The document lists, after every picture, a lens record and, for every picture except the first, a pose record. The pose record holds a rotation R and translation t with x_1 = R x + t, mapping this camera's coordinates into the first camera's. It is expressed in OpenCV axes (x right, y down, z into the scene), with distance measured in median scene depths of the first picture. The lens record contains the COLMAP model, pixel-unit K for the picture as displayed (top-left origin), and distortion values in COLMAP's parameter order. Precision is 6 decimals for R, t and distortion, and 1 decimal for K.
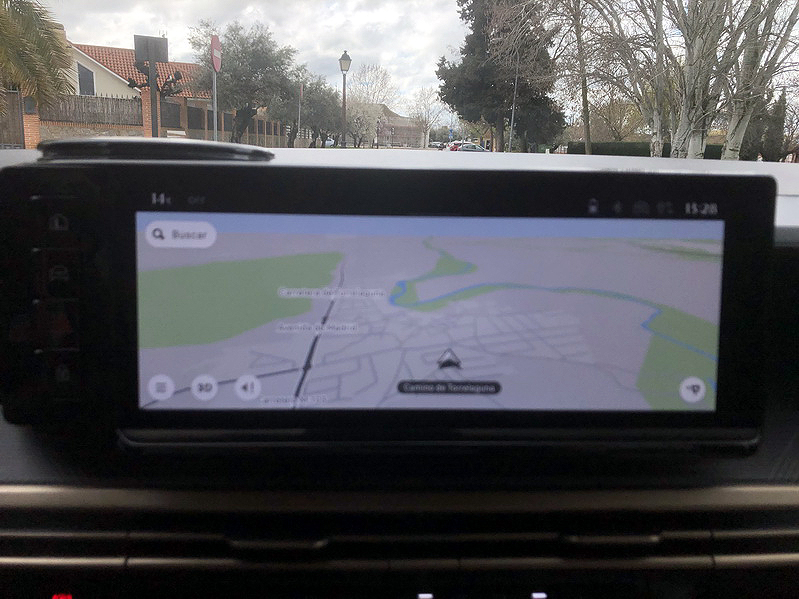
lens RADIAL K [[644.0, 0, 399.5], [0, 644.0, 299.5], [0, 0, 1]] dist [0.029644, -0.000350]
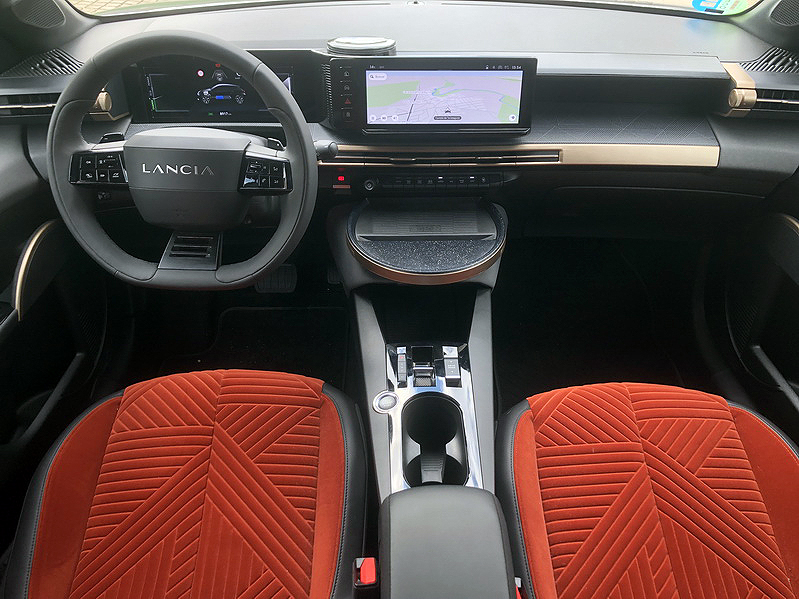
lens RADIAL K [[644.0, 0, 399.5], [0, 644.0, 299.5], [0, 0, 1]] dist [0.029644, -0.000350]
pose [[0.999093, 0.007353, -0.041935, -0.037239], [0.010269, 0.914273, 0.404968, -0.414721], [0.041318, -0.405031, 0.913369, -2.824645]]
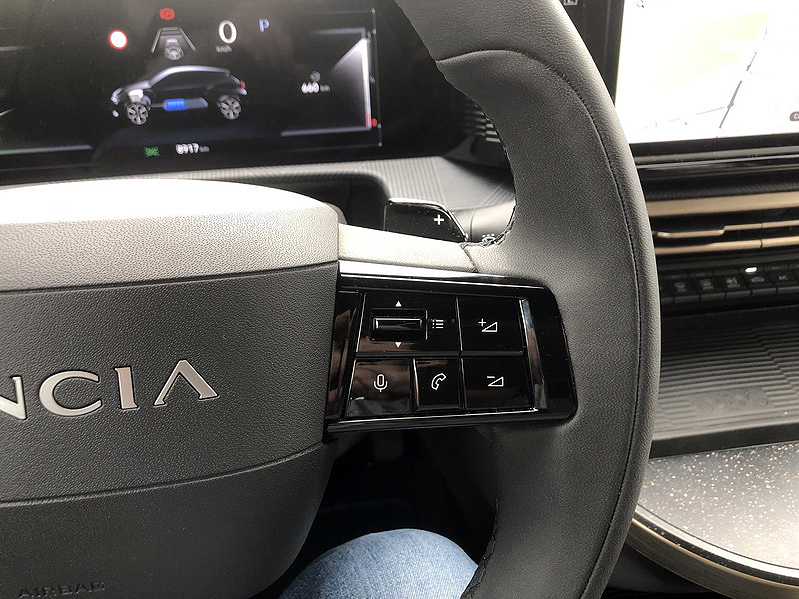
lens RADIAL K [[651.9, 0, 397.9], [0, 651.9, 295.8], [0, 0, 1]] dist [-0.005199, -0.008543]
pose [[0.994463, -0.083104, 0.064323, -0.926413], [0.058658, 0.946816, 0.316383, 0.010518], [-0.087195, -0.310858, 0.946448, -0.352956]]
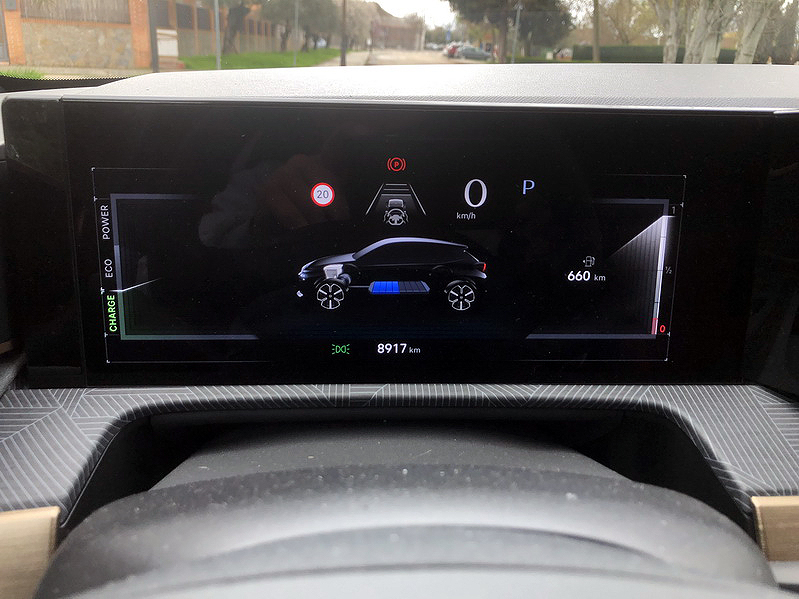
lens RADIAL K [[642.8, 0, 399.5], [0, 642.8, 299.5], [0, 0, 1]] dist [0.020256, 0.004392]
pose [[0.999968, 0.002973, 0.007457, -1.276632], [-0.003966, 0.990574, 0.136920, -0.080358], [-0.006980, -0.136946, 0.990554, 0.209338]]
